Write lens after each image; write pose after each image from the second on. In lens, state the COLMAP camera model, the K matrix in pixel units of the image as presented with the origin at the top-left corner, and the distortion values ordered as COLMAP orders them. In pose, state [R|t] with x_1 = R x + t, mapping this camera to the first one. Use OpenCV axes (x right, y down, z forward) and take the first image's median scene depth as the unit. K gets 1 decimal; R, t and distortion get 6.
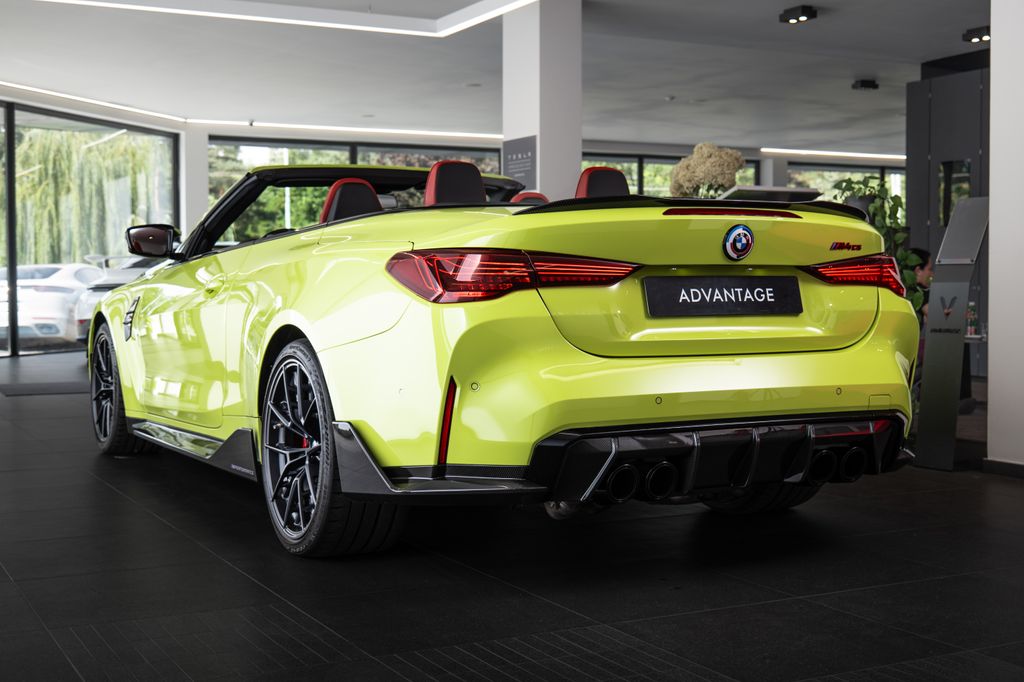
lens RADIAL K [[1346.9, 0, 511.4], [0, 1346.9, 341.8], [0, 0, 1]] dist [-0.045070, 0.000000]
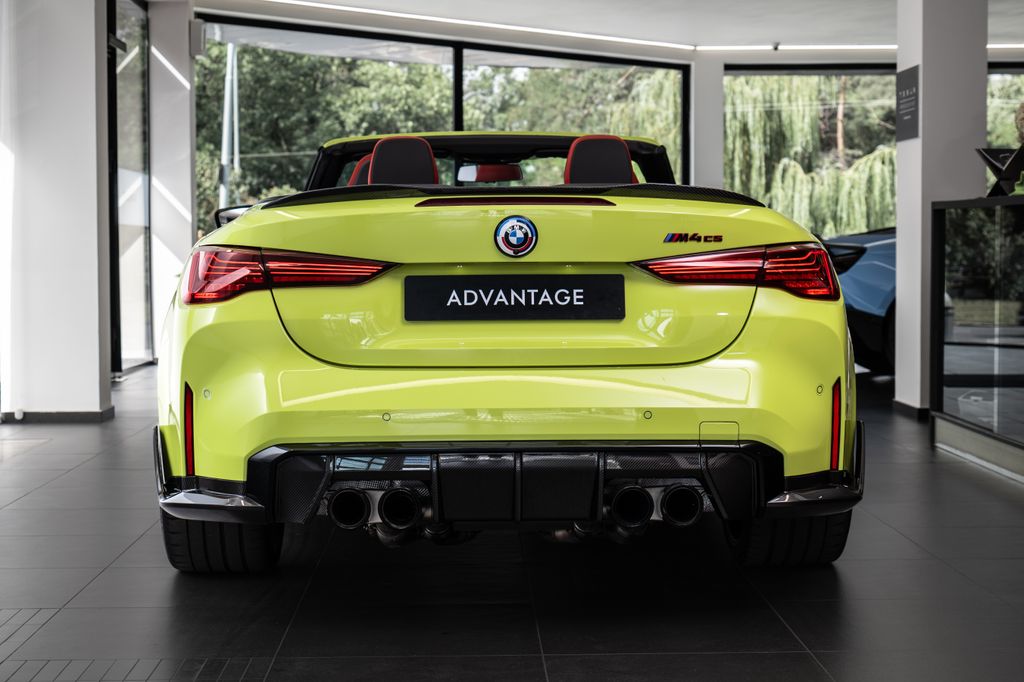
lens RADIAL K [[1786.3, 0, 512.4], [0, 1786.3, 340.0], [0, 0, 1]] dist [0.223655, 0.000000]
pose [[0.899474, 0.021794, -0.436431, 0.651327], [-0.017931, 0.999755, 0.012969, -0.022170], [0.436607, -0.003840, 0.899644, -0.024343]]
